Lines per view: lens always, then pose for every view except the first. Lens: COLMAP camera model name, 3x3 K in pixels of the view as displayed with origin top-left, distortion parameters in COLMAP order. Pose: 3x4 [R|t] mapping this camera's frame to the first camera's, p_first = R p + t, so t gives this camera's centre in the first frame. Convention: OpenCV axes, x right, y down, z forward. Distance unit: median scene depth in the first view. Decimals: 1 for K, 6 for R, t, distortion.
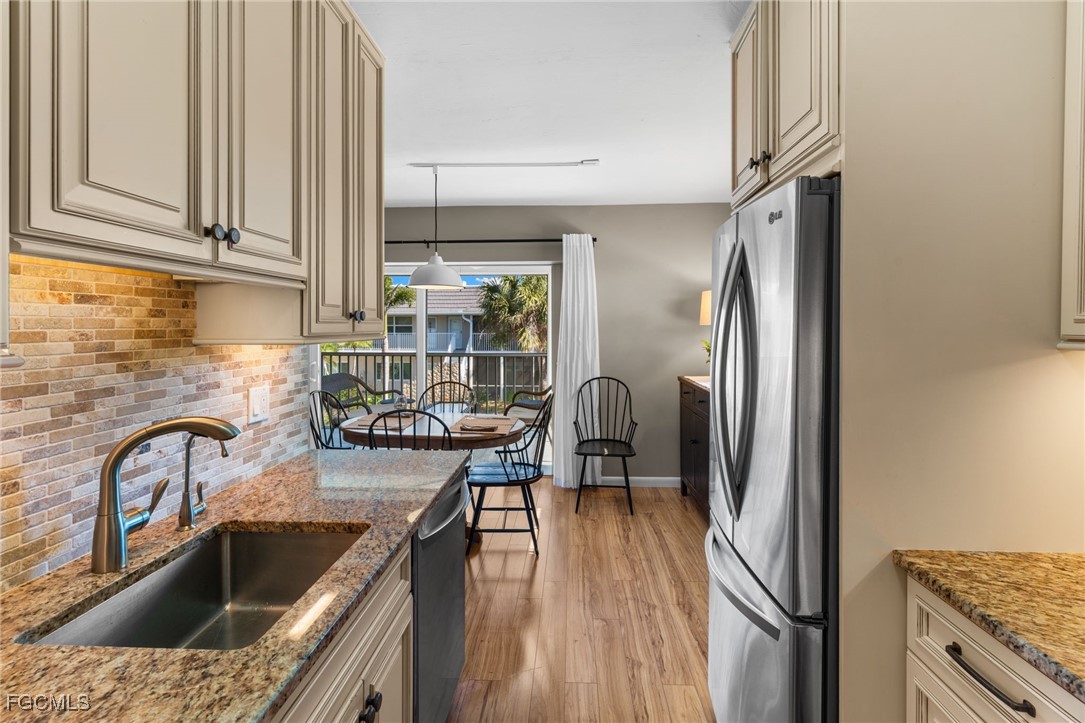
lens RADIAL K [[527.4, 0, 548.3], [0, 527.4, 328.8], [0, 0, 1]] dist [0.001073, 0.000553]
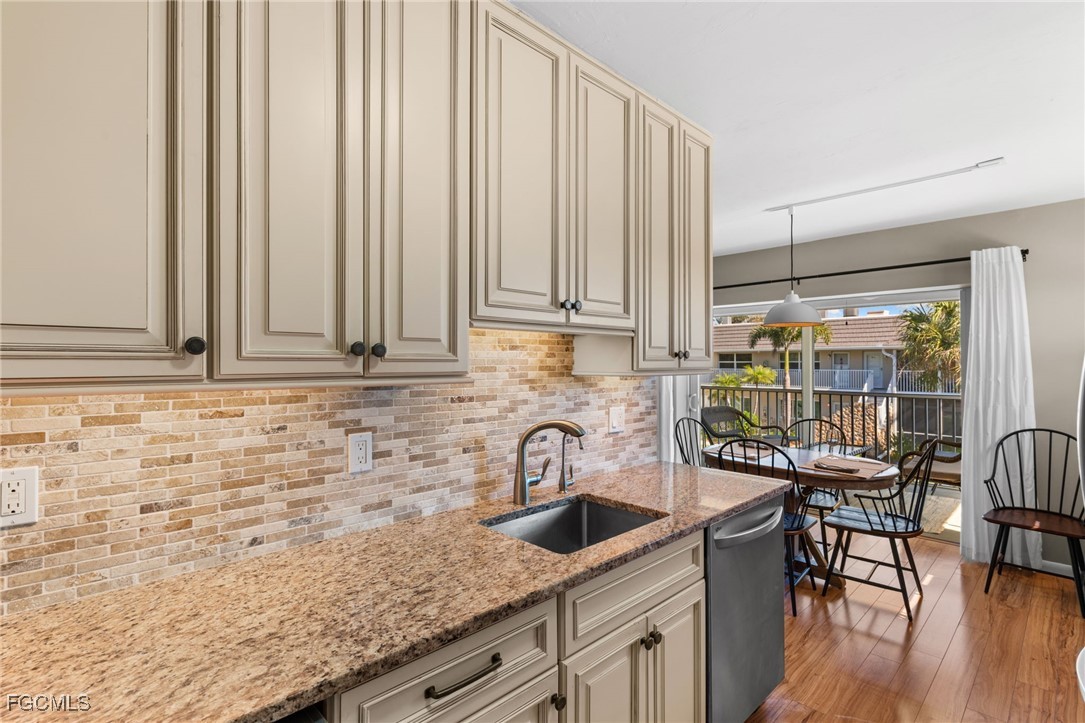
lens RADIAL K [[517.4, 0, 542.5], [0, 517.4, 361.5], [0, 0, 1]] dist [0.001096, 0.000482]
pose [[0.728008, -0.001162, -0.685567, 0.248426], [-0.003259, 0.999981, -0.005156, -0.001590], [0.685561, 0.005988, 0.727991, -0.123017]]
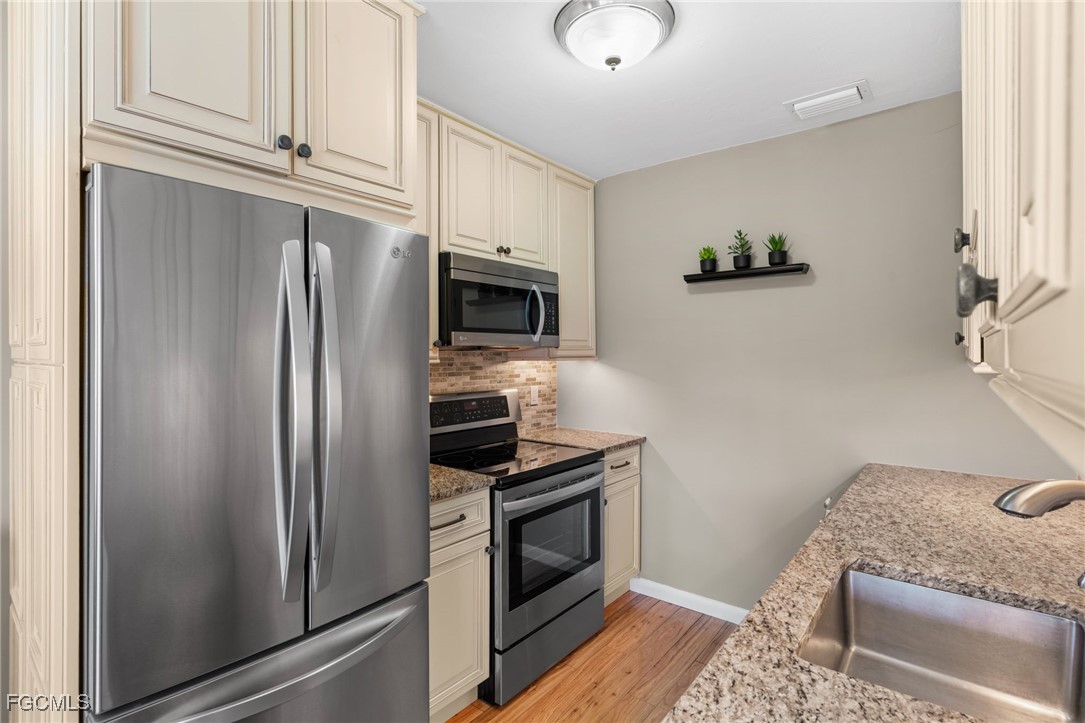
lens RADIAL K [[517.4, 0, 542.5], [0, 517.4, 361.5], [0, 0, 1]] dist [0.001096, 0.000482]
pose [[-0.808708, -0.005474, 0.588185, -0.358556], [0.004162, 0.999878, 0.015028, 0.001737], [-0.588195, 0.014602, -0.808587, 1.331761]]
